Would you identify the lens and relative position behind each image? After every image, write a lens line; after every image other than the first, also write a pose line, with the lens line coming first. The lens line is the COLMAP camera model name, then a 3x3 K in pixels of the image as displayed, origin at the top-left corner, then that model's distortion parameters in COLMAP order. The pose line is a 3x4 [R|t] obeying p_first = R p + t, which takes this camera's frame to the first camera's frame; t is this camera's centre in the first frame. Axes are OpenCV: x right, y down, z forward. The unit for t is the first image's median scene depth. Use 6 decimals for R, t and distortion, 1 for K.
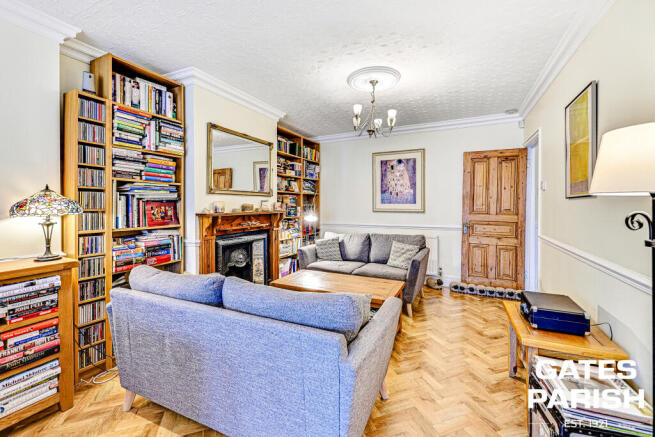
lens RADIAL K [[269.7, 0, 331.7], [0, 269.7, 207.6], [0, 0, 1]] dist [-0.001001, 0.000736]
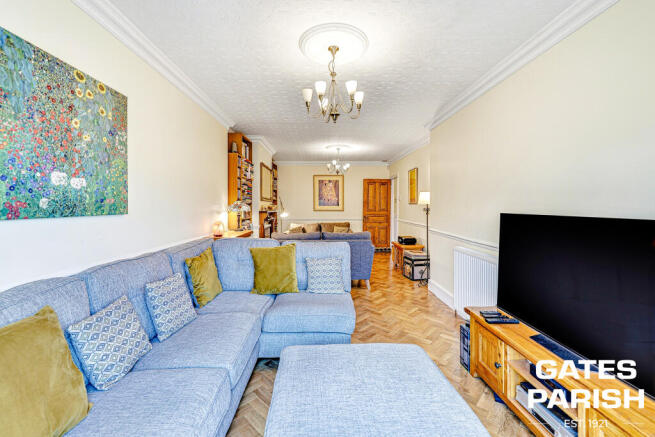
lens RADIAL K [[269.7, 0, 328.0], [0, 269.7, 213.0], [0, 0, 1]] dist [-0.001001, 0.000736]
pose [[0.891636, -0.014433, 0.452522, -0.606616], [0.008228, 0.999843, 0.015678, 0.004091], [-0.452677, -0.010256, 0.891615, -0.592643]]
